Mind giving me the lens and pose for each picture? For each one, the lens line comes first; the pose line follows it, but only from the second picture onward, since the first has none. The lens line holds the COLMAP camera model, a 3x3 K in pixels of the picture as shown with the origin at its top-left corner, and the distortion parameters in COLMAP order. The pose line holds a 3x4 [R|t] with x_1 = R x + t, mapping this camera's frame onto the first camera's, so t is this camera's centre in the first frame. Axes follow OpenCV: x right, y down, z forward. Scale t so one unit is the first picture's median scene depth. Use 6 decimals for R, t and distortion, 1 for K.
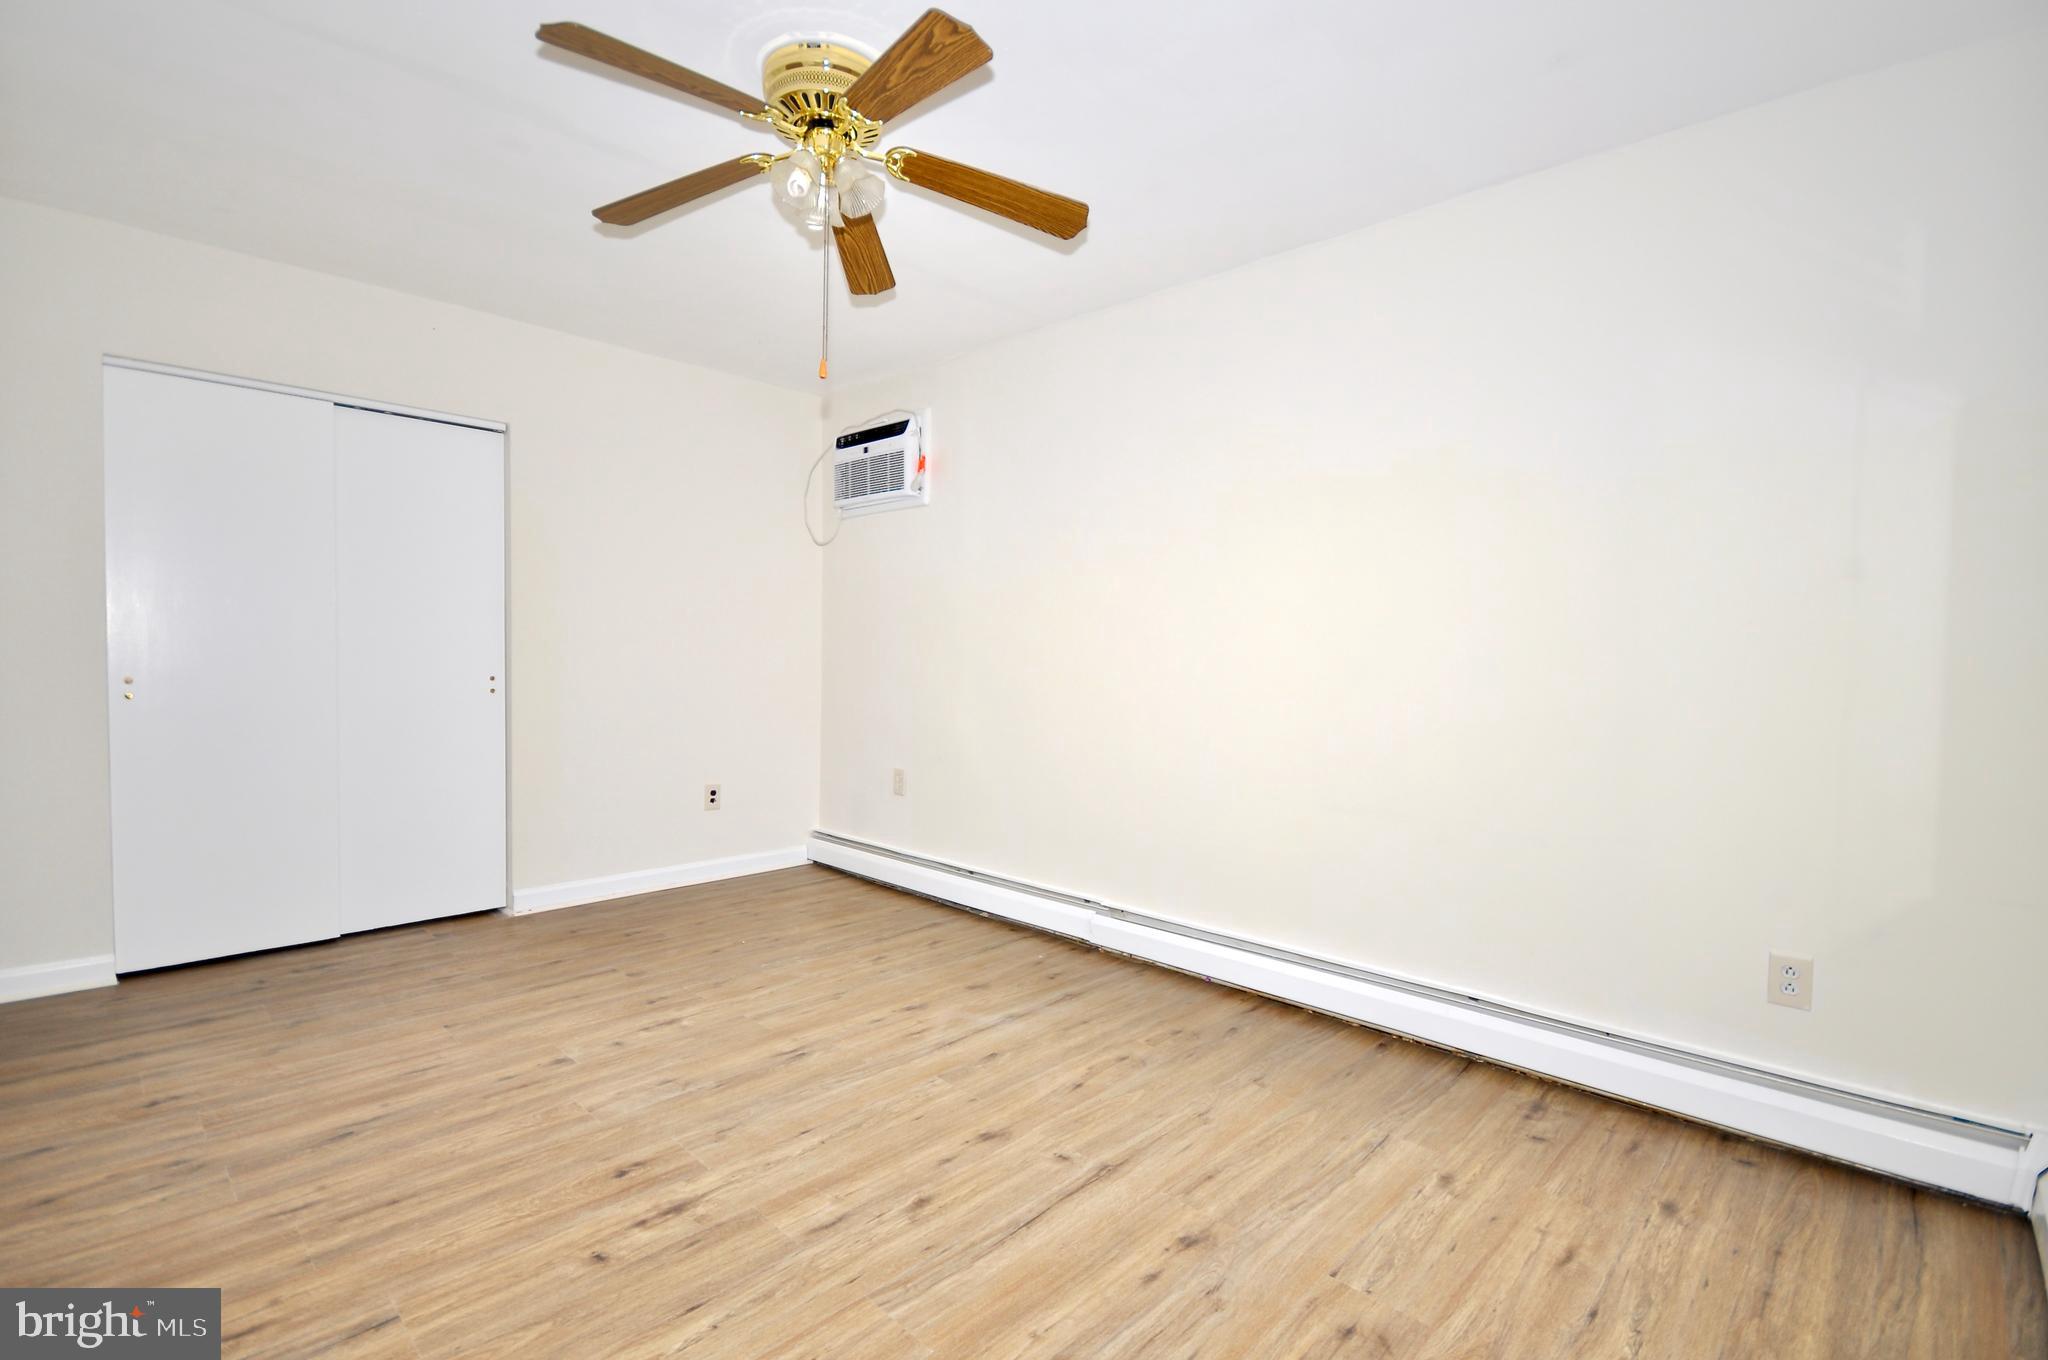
lens RADIAL K [[936.1, 0, 1014.8], [0, 936.1, 675.7], [0, 0, 1]] dist [0.004401, -0.004889]
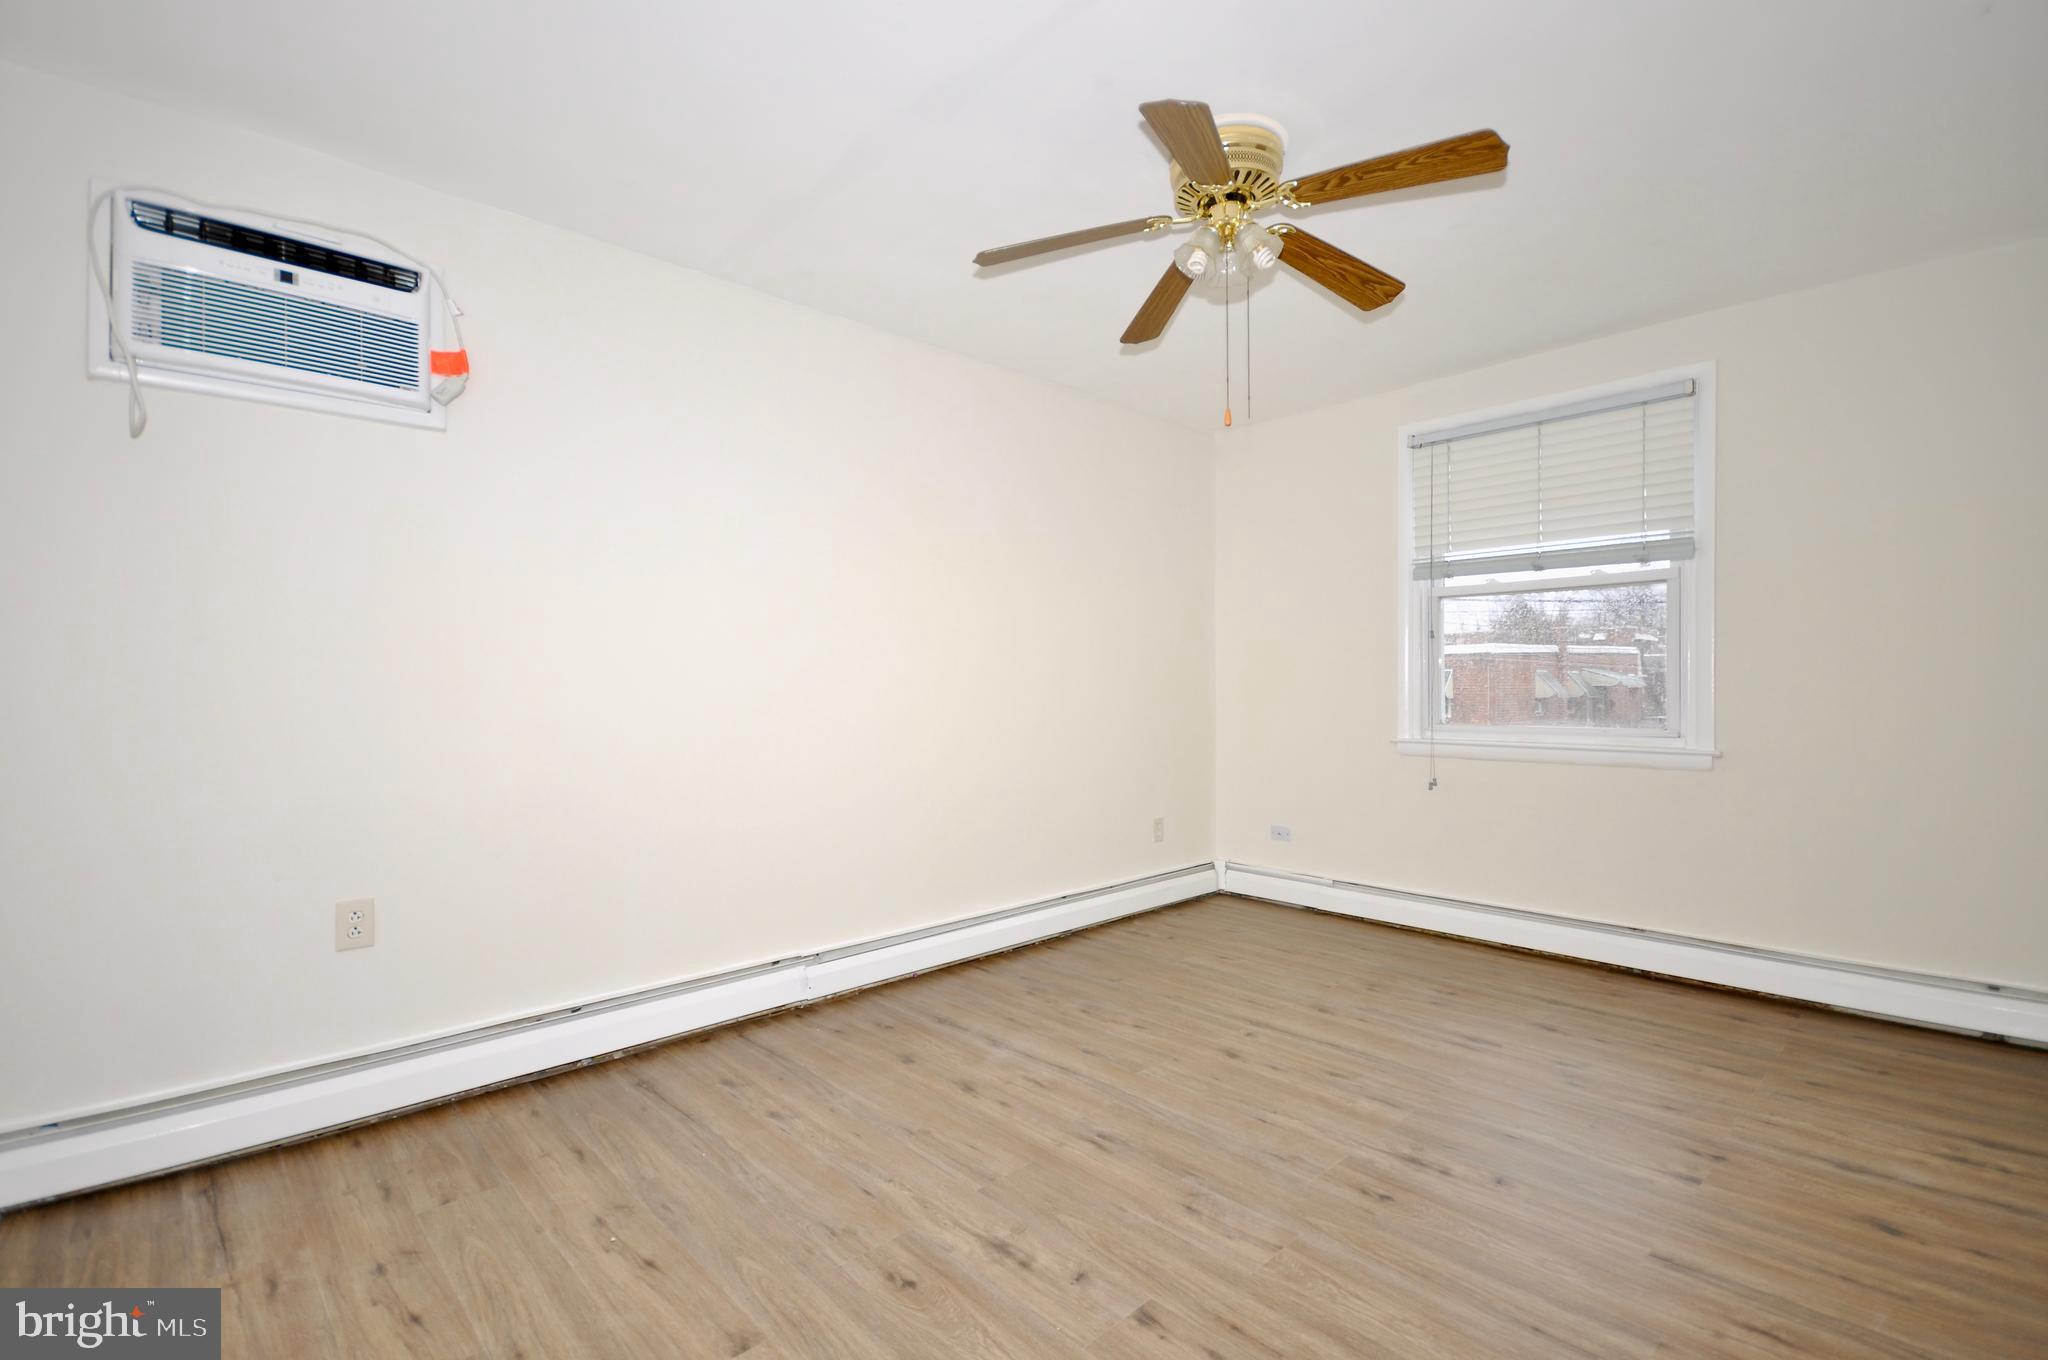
lens RADIAL K [[936.1, 0, 1020.5], [0, 936.1, 670.6], [0, 0, 1]] dist [0.004401, -0.004889]
pose [[0.039042, 0.000991, 0.999237, -1.083918], [0.029235, 0.999570, -0.002133, -0.031978], [-0.998810, 0.029296, 0.038997, 1.005335]]
